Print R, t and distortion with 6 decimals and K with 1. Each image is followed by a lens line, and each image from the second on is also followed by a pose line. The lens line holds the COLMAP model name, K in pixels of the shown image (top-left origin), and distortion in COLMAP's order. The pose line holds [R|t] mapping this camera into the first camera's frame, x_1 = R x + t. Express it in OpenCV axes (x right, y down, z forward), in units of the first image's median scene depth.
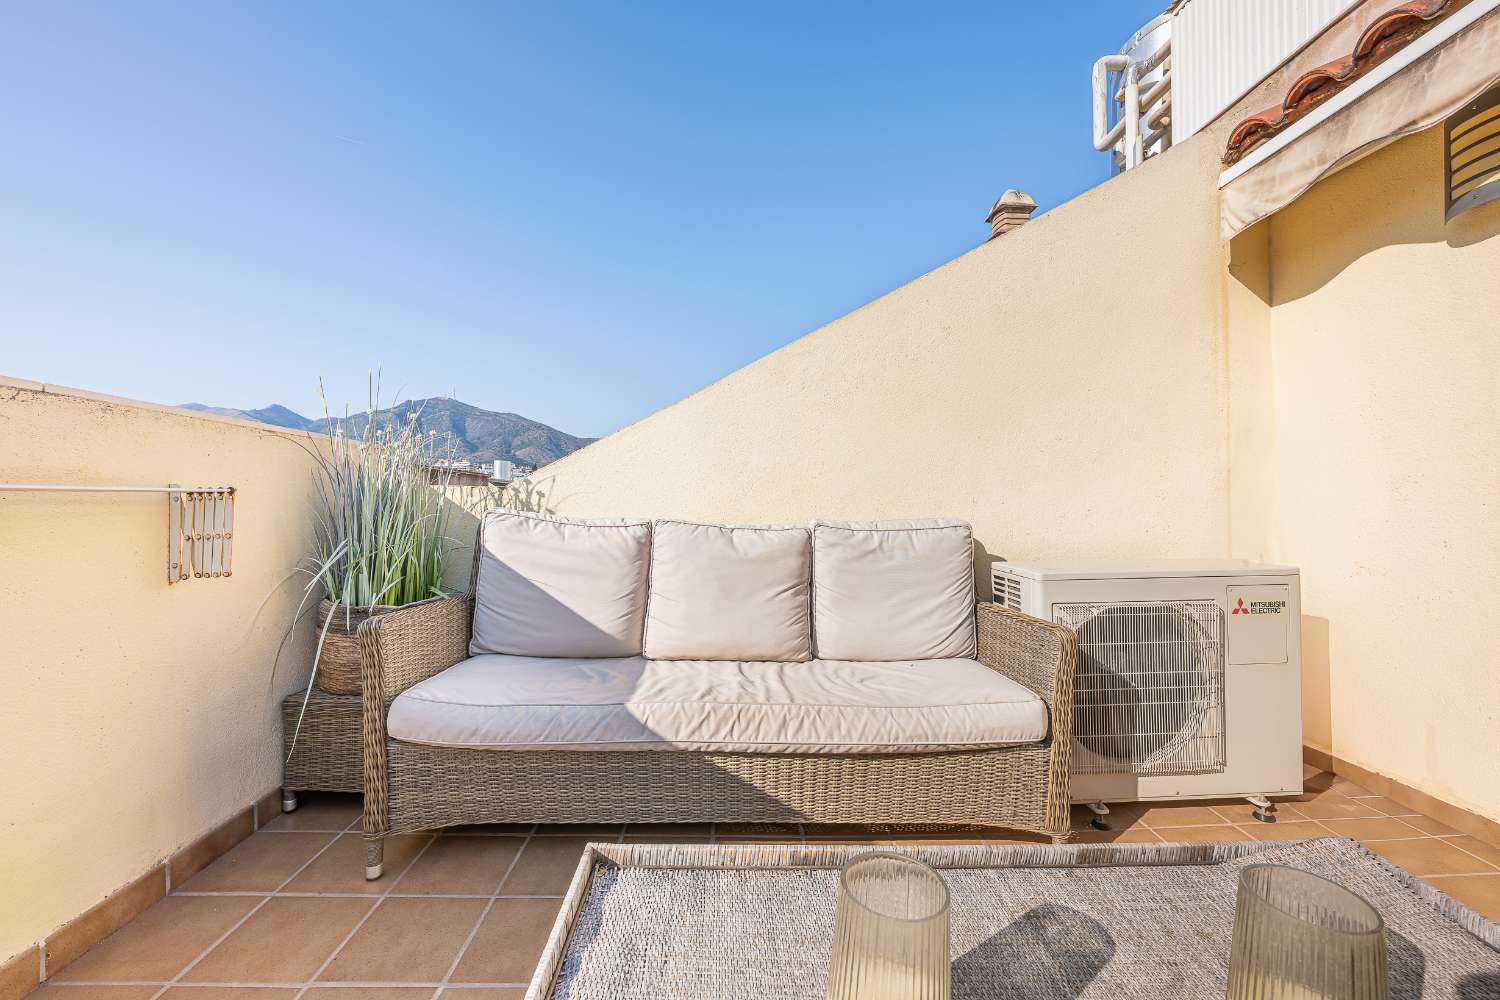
lens RADIAL K [[582.5, 0, 750.0], [0, 582.5, 500.0], [0, 0, 1]] dist [-0.001035, -0.000003]
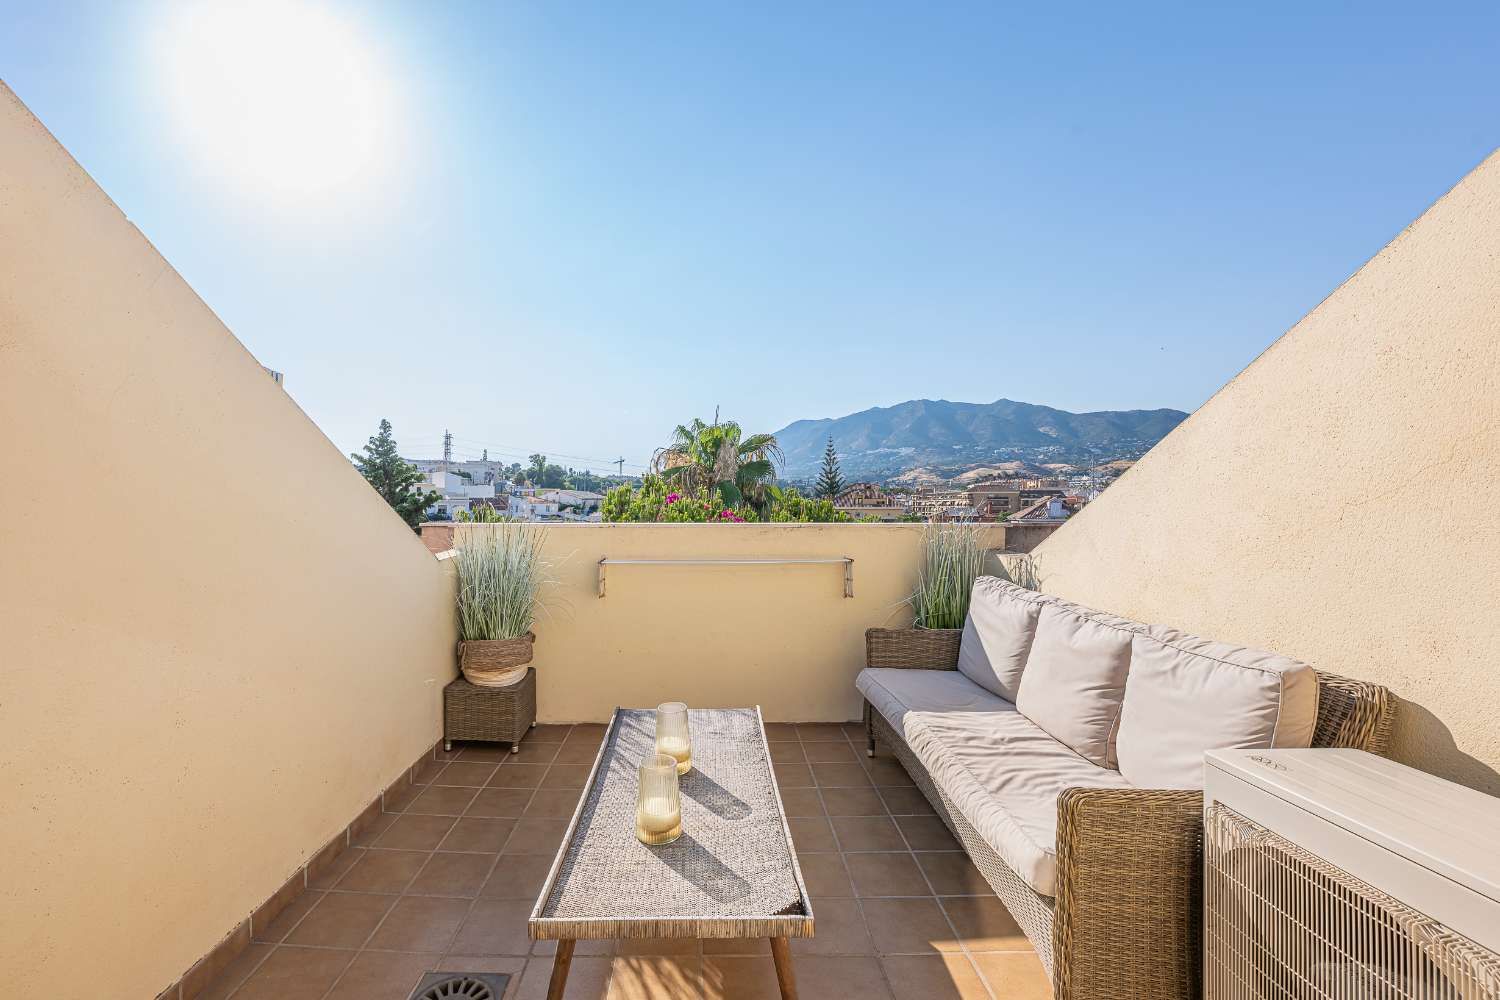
lens RADIAL K [[601.1, 0, 756.3], [0, 601.1, 498.0], [0, 0, 1]] dist [0.001284, 0.000470]
pose [[0.038531, -0.026502, -0.998906, 1.123421], [0.003840, 0.999645, -0.026373, -0.154830], [0.999250, -0.002820, 0.038619, 0.385524]]
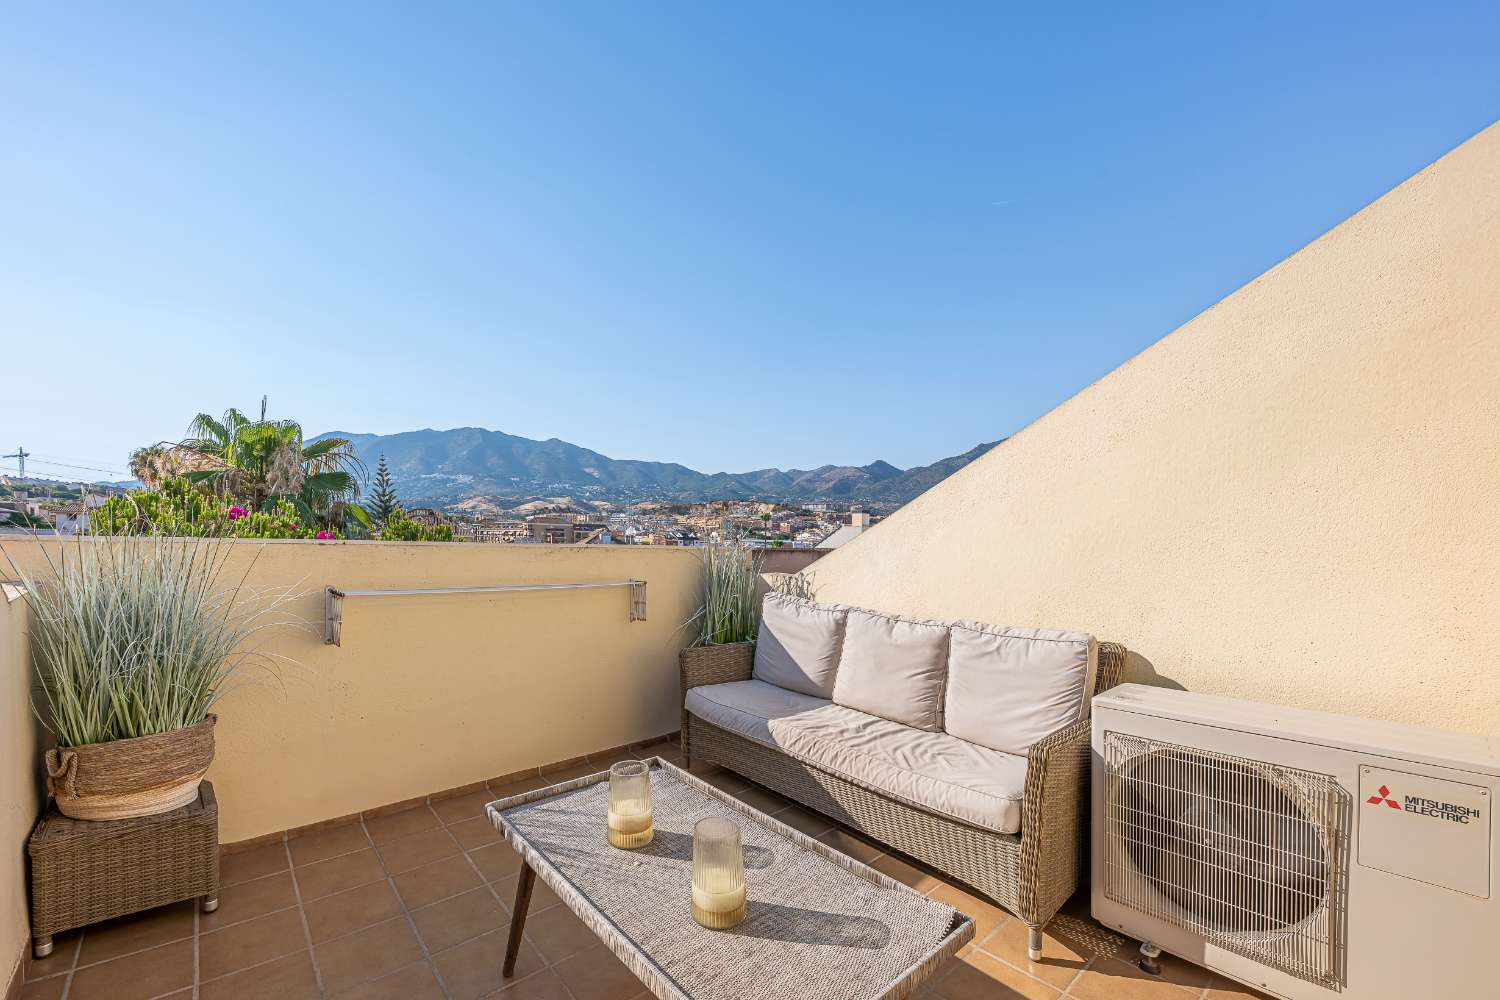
lens RADIAL K [[566.9, 0, 749.5], [0, 566.9, 557.5], [0, 0, 1]] dist [0.001326, 0.000264]
pose [[0.665600, 0.024691, -0.745901, 0.760910], [-0.013267, 0.999686, 0.021253, -0.126051], [0.746191, -0.004250, 0.665718, -0.117514]]
